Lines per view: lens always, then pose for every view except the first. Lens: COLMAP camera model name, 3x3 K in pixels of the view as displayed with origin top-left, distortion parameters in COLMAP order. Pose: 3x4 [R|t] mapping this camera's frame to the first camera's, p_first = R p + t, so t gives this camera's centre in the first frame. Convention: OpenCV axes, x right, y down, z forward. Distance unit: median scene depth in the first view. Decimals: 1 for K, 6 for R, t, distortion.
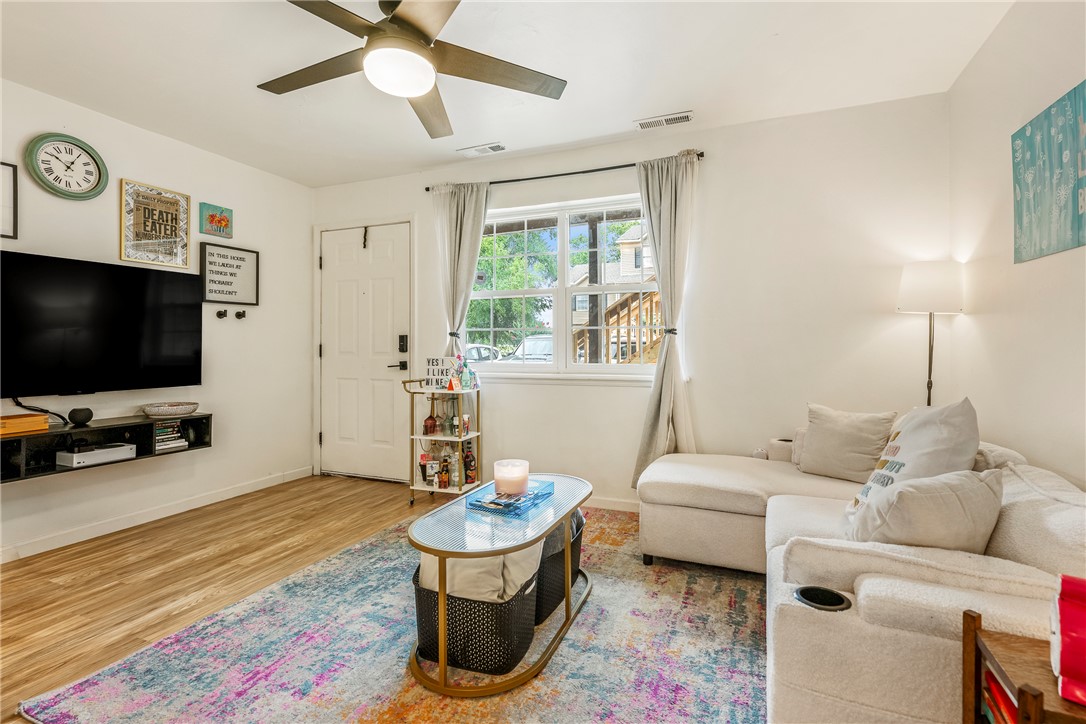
lens RADIAL K [[521.7, 0, 545.3], [0, 521.7, 352.1], [0, 0, 1]] dist [-0.002482, -0.000606]
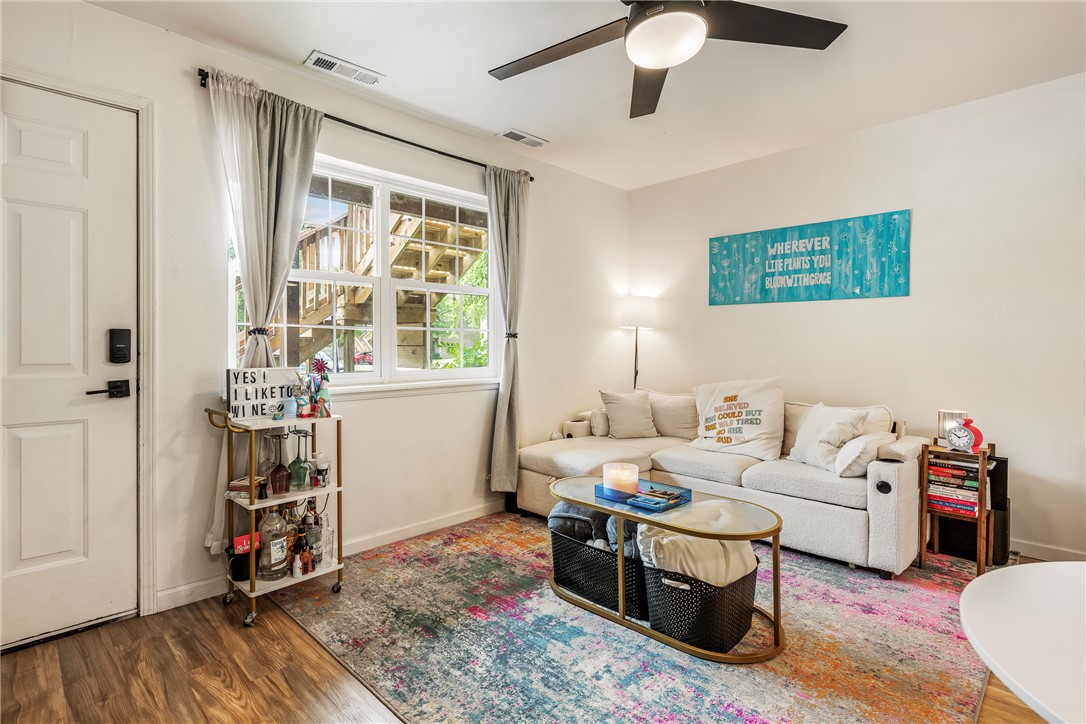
lens RADIAL K [[536.7, 0, 543.0], [0, 536.7, 362.0], [0, 0, 1]] dist [-0.002308, -0.000567]
pose [[0.380624, -0.023973, 0.924419, -0.771727], [0.014583, 0.999695, 0.019921, -0.006610], [-0.924615, 0.005898, 0.380858, 0.539447]]
